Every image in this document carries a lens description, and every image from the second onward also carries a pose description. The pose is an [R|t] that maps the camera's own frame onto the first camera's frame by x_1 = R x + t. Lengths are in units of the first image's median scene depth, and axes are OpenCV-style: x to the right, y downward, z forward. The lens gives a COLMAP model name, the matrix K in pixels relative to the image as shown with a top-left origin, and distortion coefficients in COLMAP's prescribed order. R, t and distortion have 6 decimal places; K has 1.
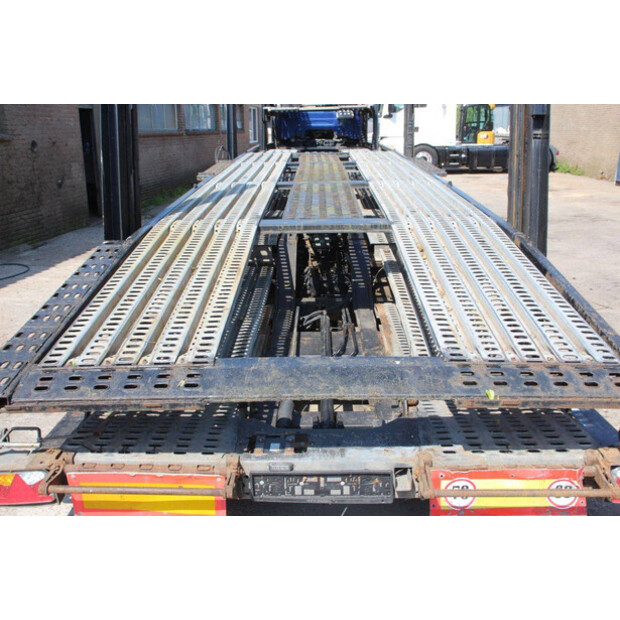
lens RADIAL K [[628.9, 0, 311.5], [0, 628.9, 311.3], [0, 0, 1]] dist [-0.039200, 0.000000]
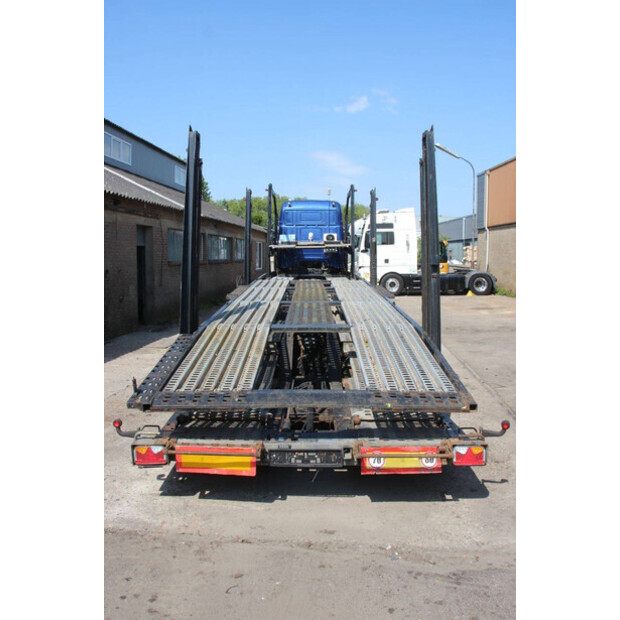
lens RADIAL K [[547.5, 0, 309.3], [0, 547.5, 306.2], [0, 0, 1]] dist [-0.123840, 0.056768]
pose [[0.999893, 0.011898, 0.008499, 0.007383], [-0.010052, 0.981471, -0.191348, 0.124690], [-0.010619, 0.191242, 0.981485, -0.633494]]
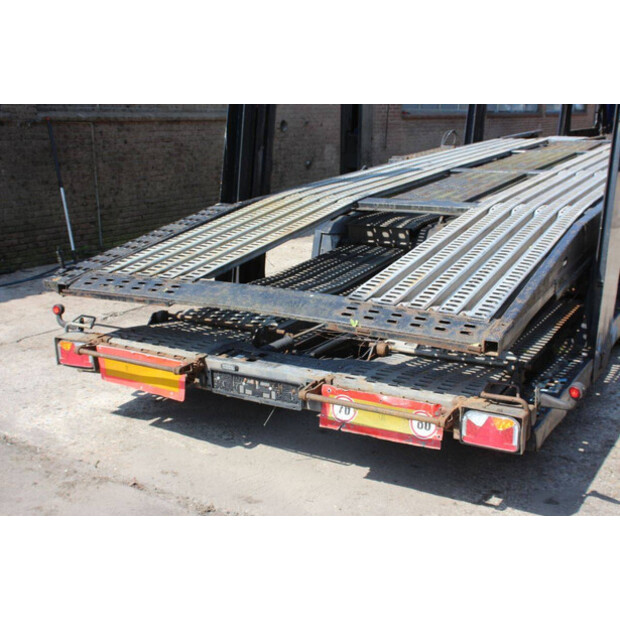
lens RADIAL K [[821.2, 0, 311.0], [0, 821.2, 311.5], [0, 0, 1]] dist [0.024871, 0.000000]
pose [[0.882747, 0.123927, -0.453211, 0.755621], [-0.143388, 0.989629, -0.008680, 0.107639], [0.447435, 0.072647, 0.891361, -0.404815]]
